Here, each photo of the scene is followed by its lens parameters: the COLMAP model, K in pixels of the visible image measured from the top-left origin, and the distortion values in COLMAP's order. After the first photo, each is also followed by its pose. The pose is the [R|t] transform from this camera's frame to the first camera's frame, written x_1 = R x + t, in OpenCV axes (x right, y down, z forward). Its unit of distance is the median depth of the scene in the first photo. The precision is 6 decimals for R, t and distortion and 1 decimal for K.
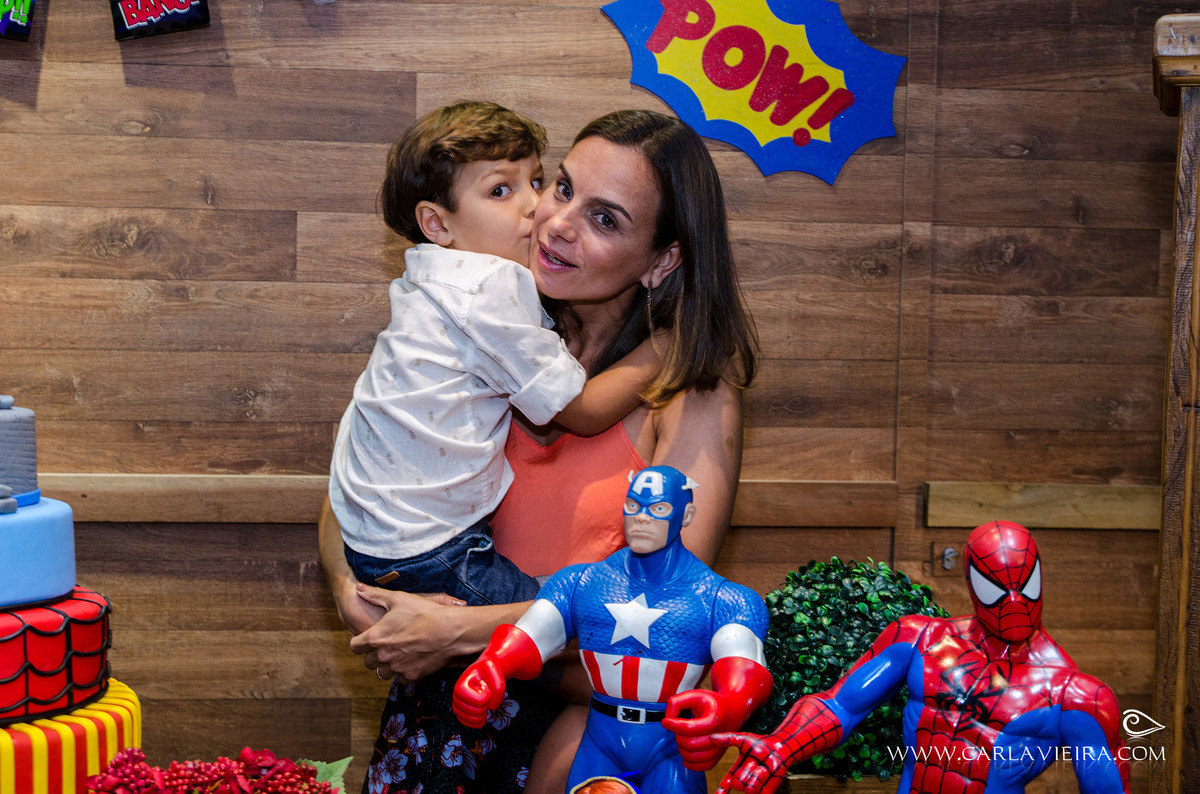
lens RADIAL K [[1730.3, 0, 598.4], [0, 1730.3, 393.9], [0, 0, 1]] dist [0.007560, 0.000000]
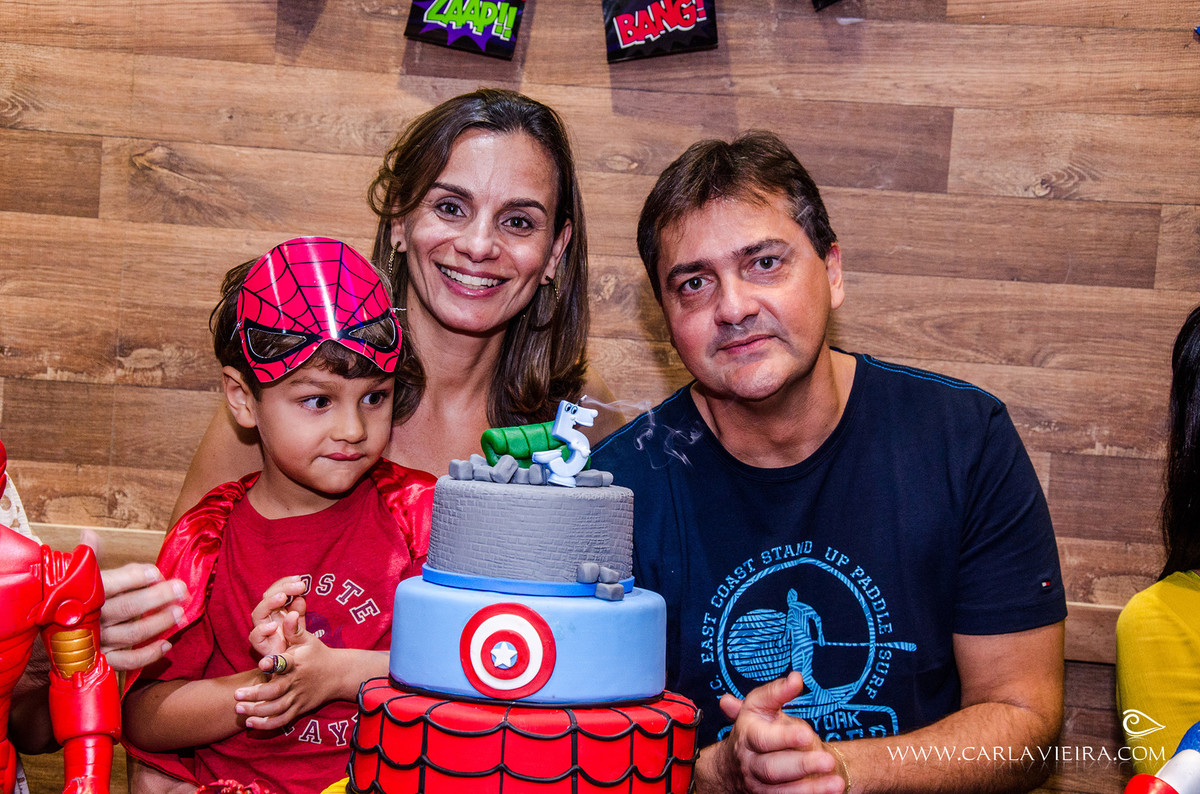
lens RADIAL K [[2238.3, 0, 604.3], [0, 2238.3, 409.8], [0, 0, 1]] dist [0.352522, 0.000000]
pose [[0.985365, 0.056499, -0.160821, -0.087994], [-0.061739, 0.997706, -0.027772, 0.000679], [0.158883, 0.037294, 0.986593, -0.103551]]
